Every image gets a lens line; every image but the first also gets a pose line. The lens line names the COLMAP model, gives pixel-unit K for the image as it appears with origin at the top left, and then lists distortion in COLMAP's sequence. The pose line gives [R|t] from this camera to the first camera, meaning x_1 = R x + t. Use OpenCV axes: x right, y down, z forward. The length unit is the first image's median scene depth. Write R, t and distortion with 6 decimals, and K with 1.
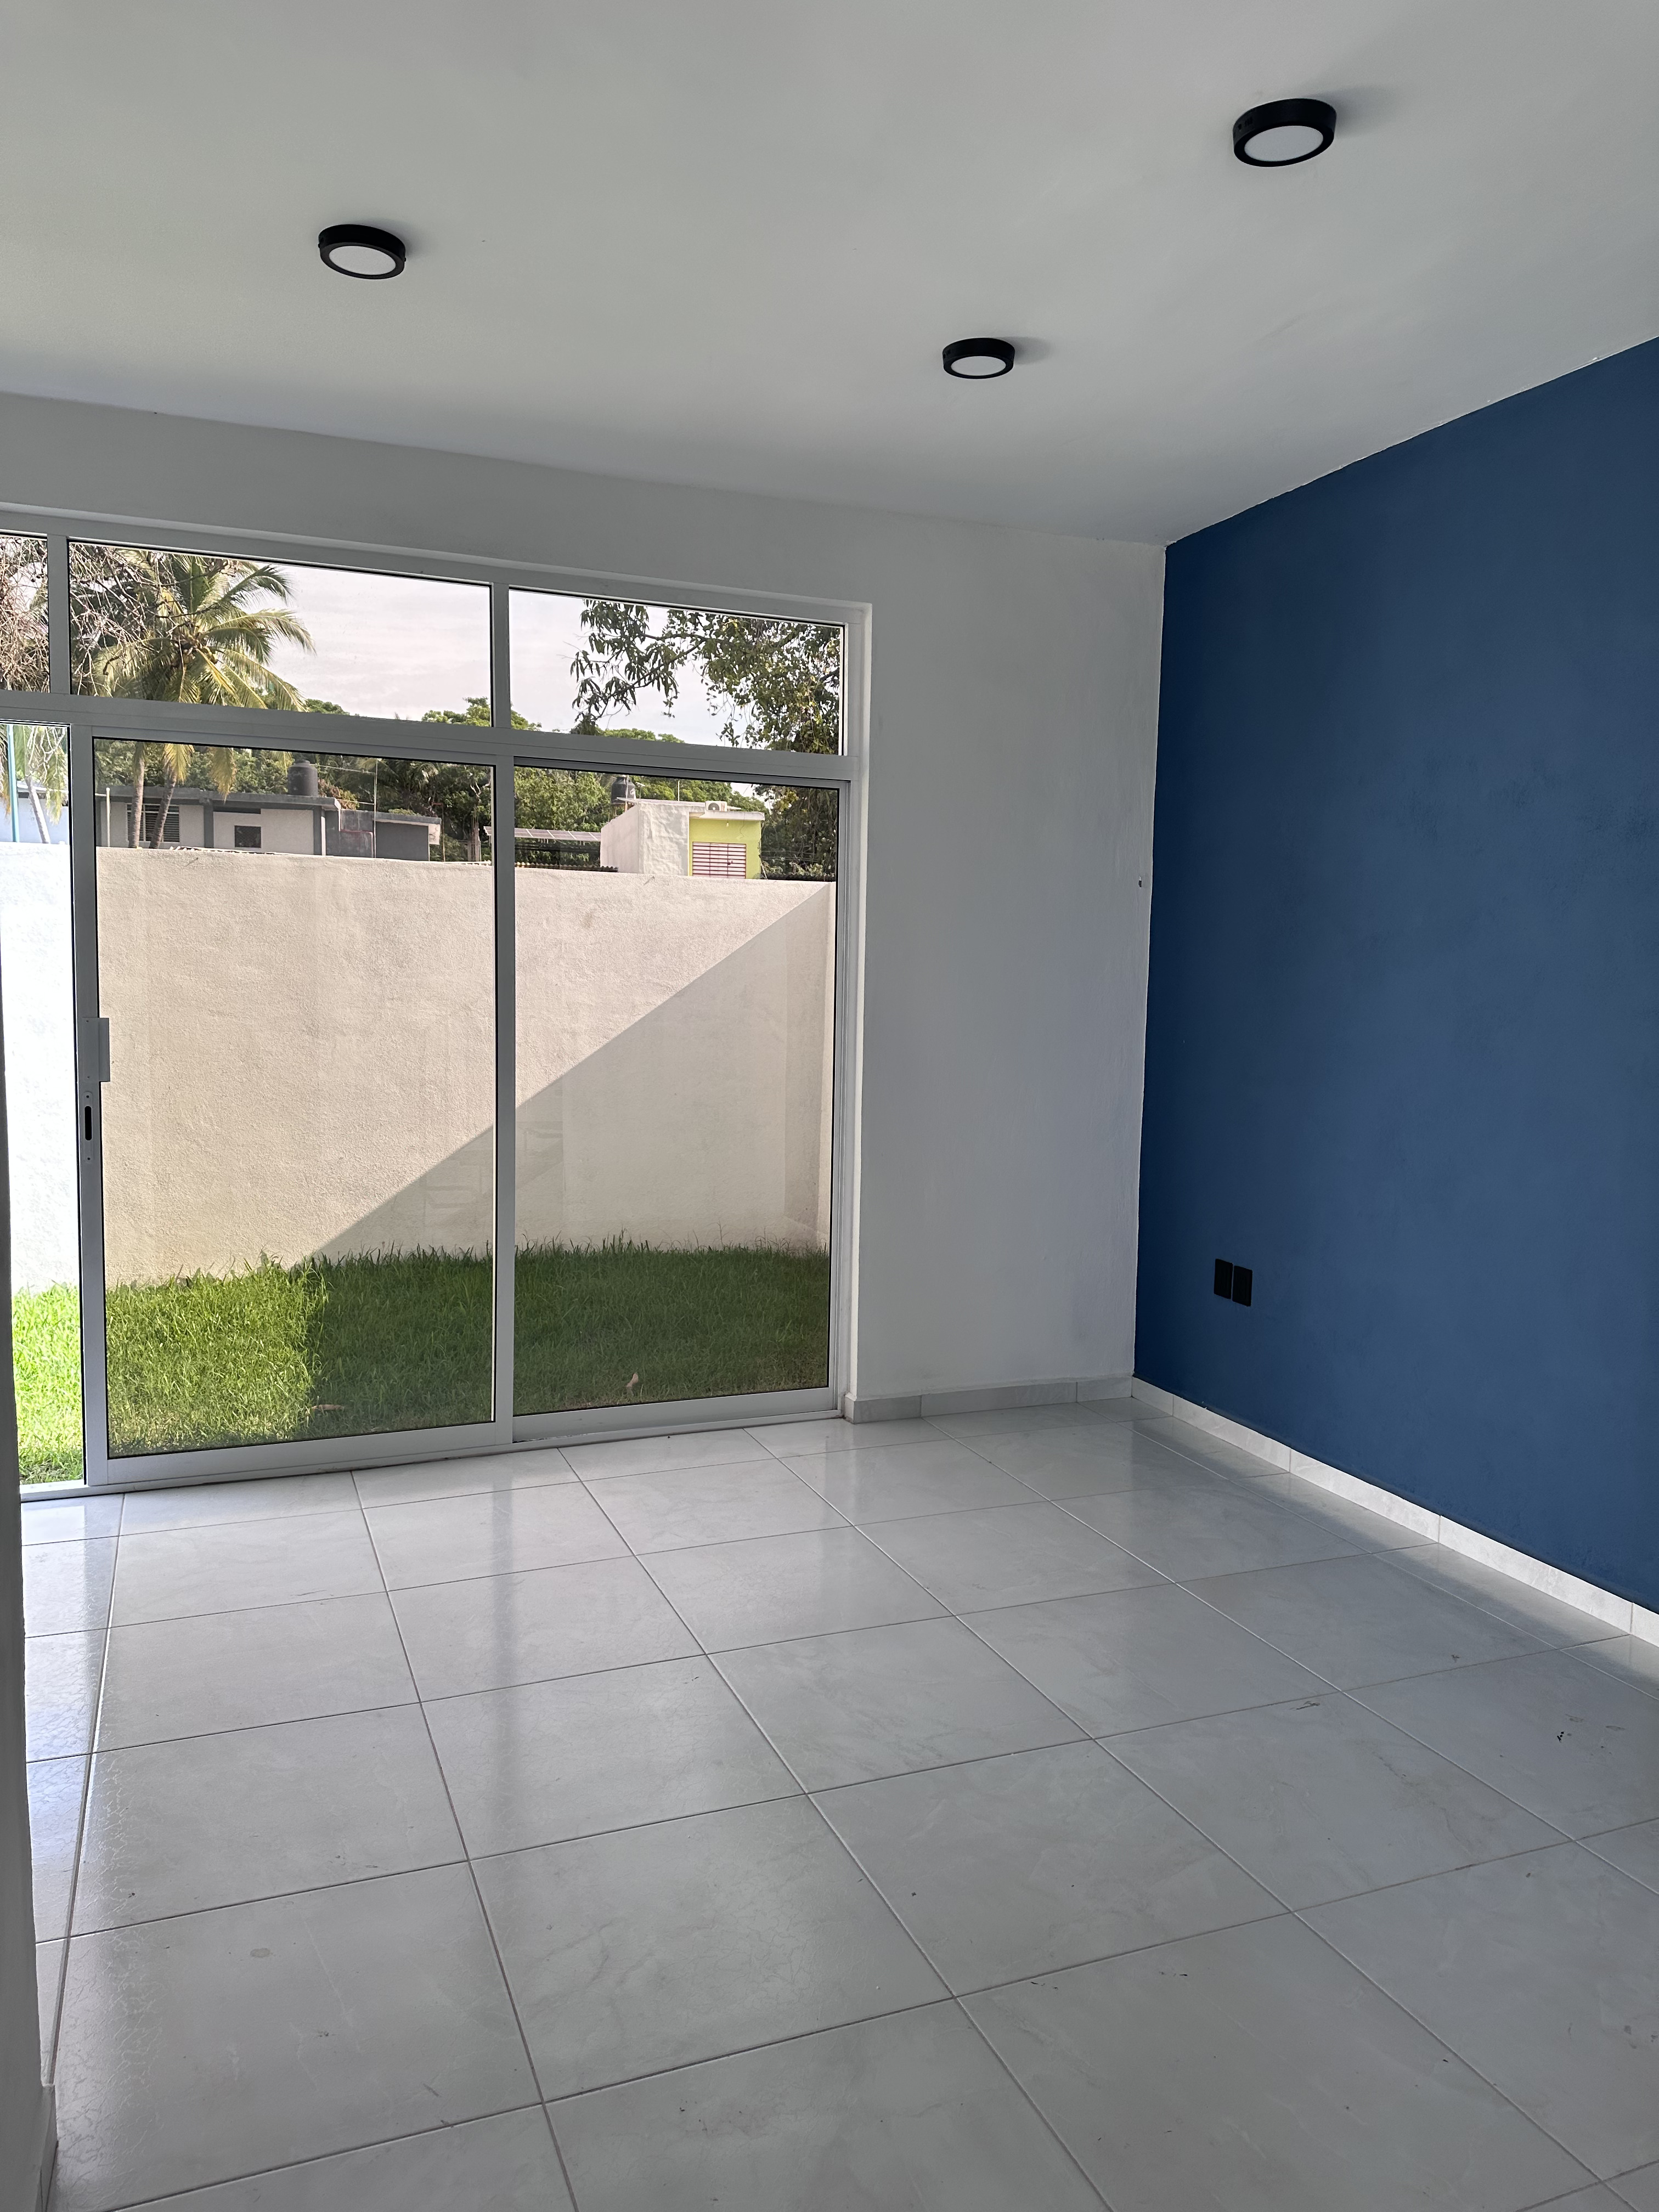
lens RADIAL K [[1583.1, 0, 831.9], [0, 1583.1, 1106.1], [0, 0, 1]] dist [0.052006, -0.083099]
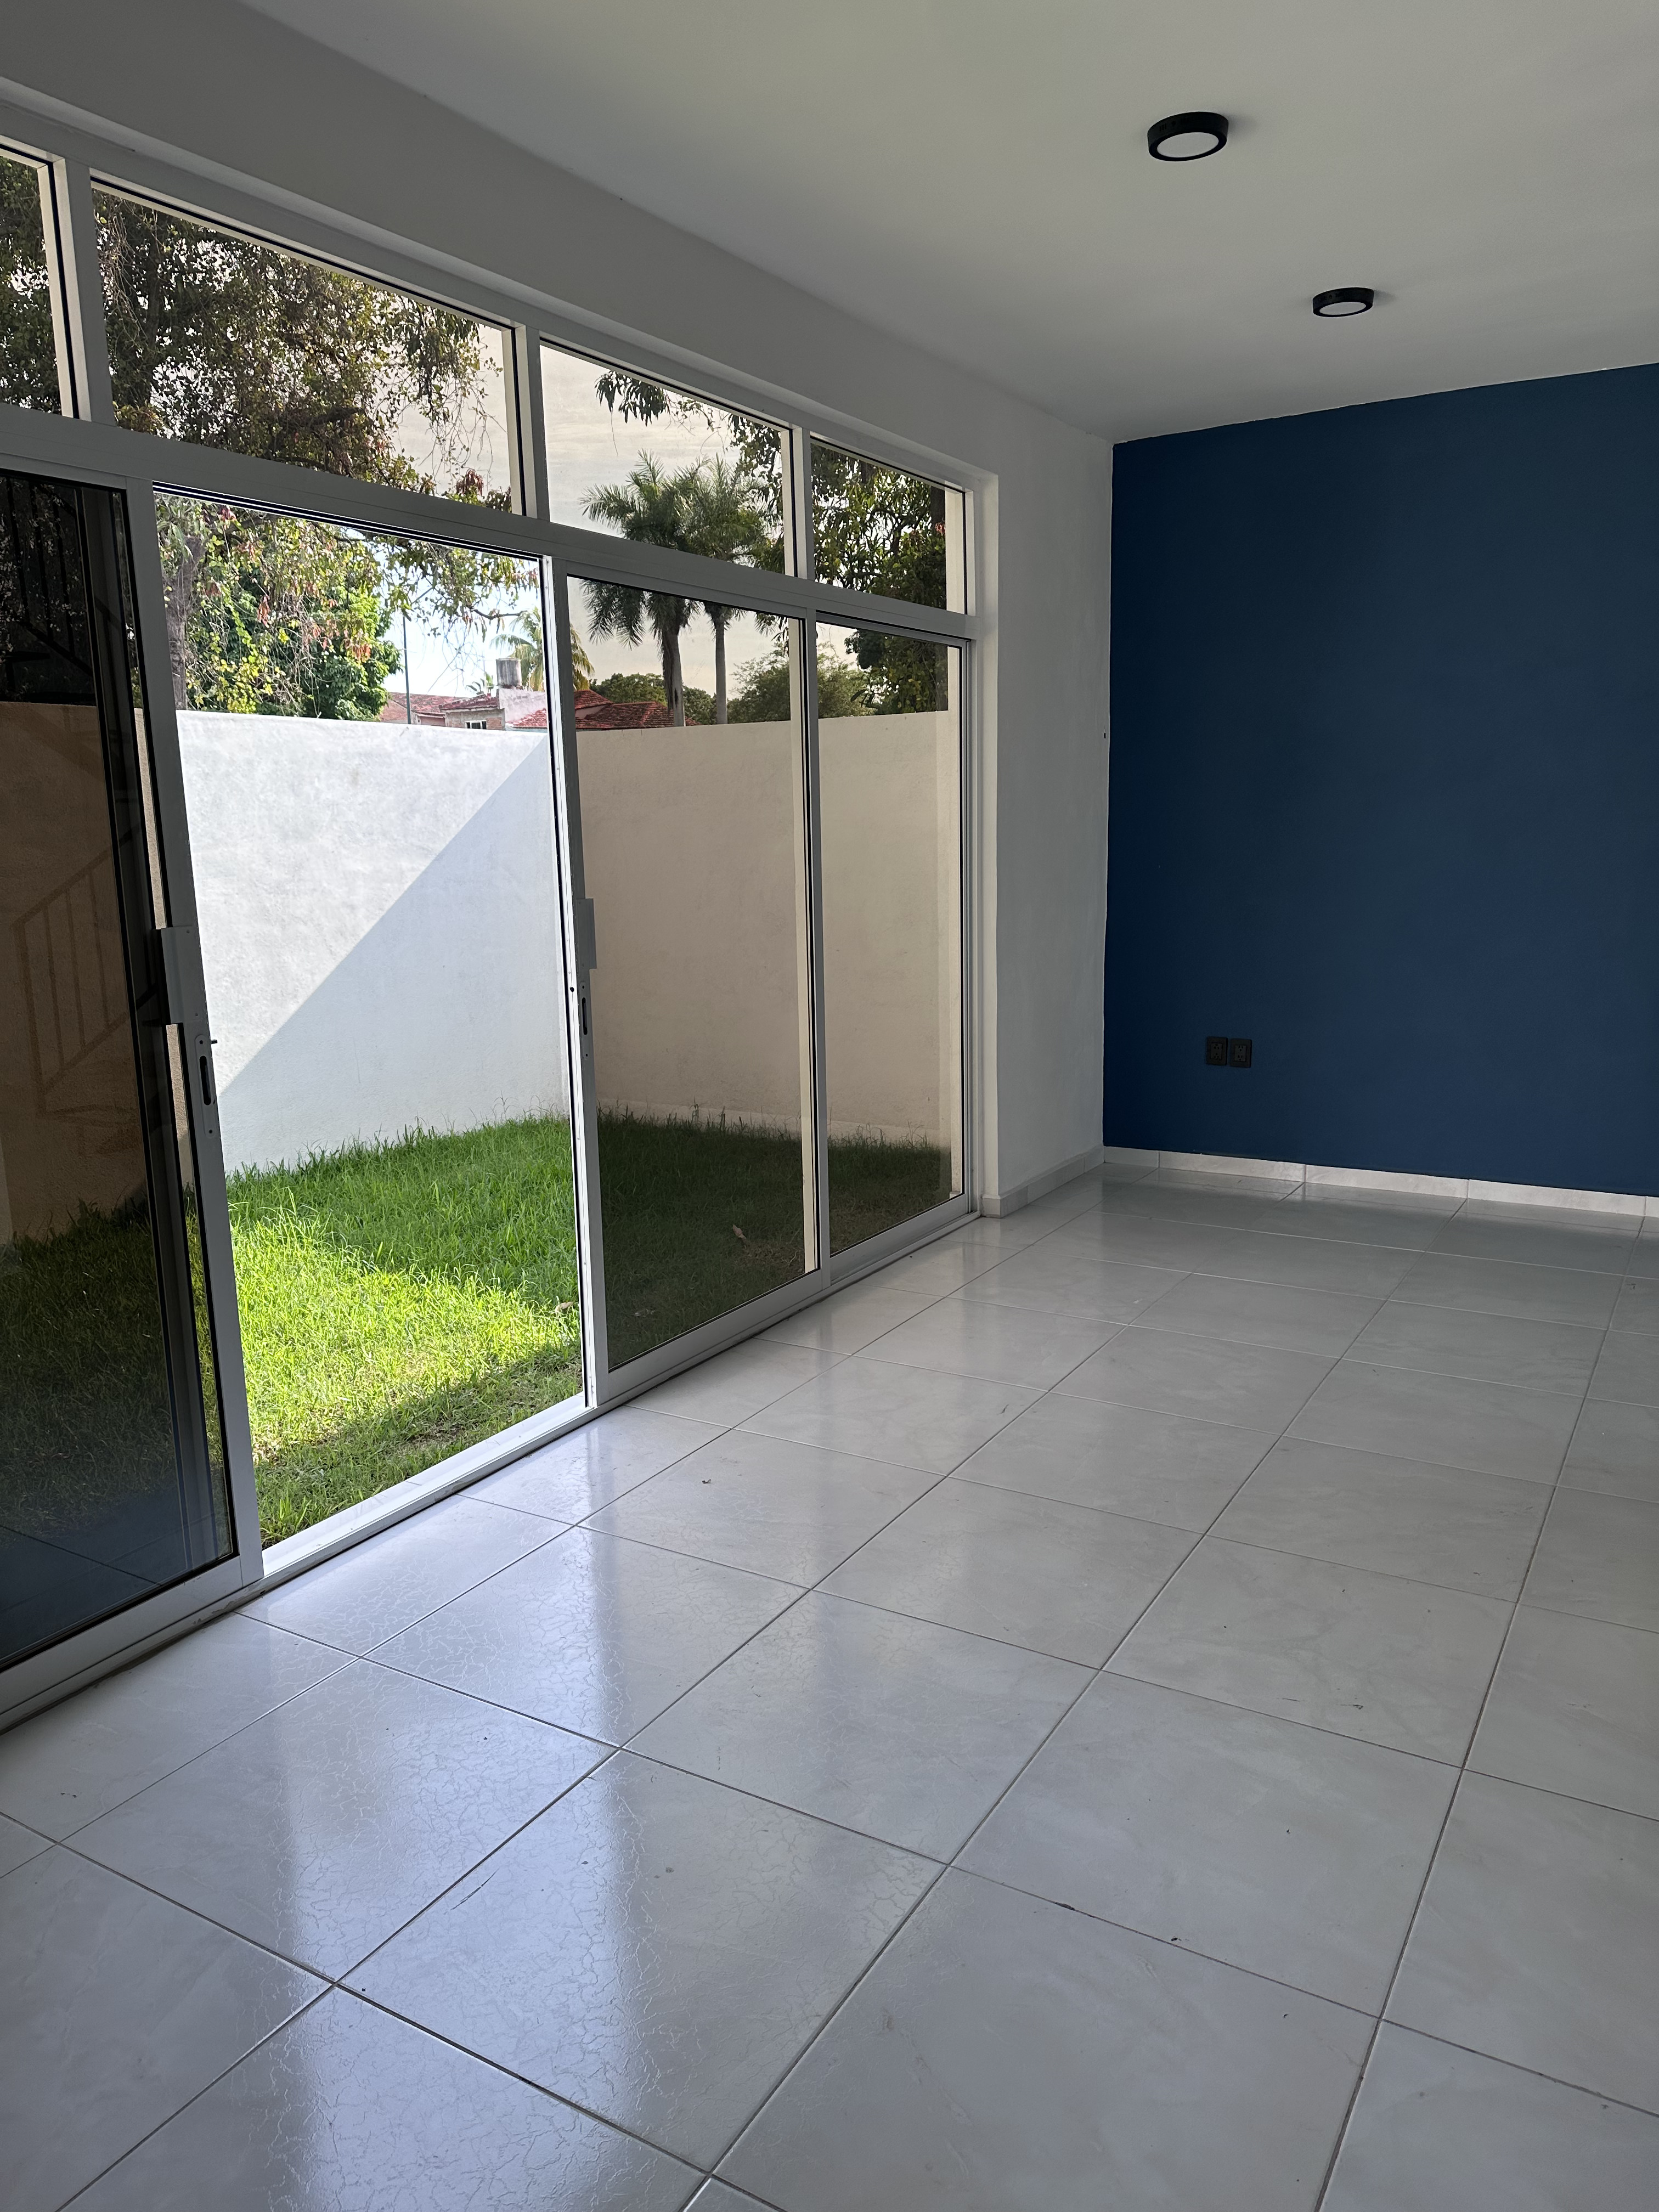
lens RADIAL K [[1583.1, 0, 887.7], [0, 1583.1, 1141.6], [0, 0, 1]] dist [0.052006, -0.083099]
pose [[0.788420, -0.157150, 0.594725, -0.503765], [0.088935, 0.985779, 0.142582, -0.017270], [-0.608674, -0.059523, 0.791184, 0.101133]]
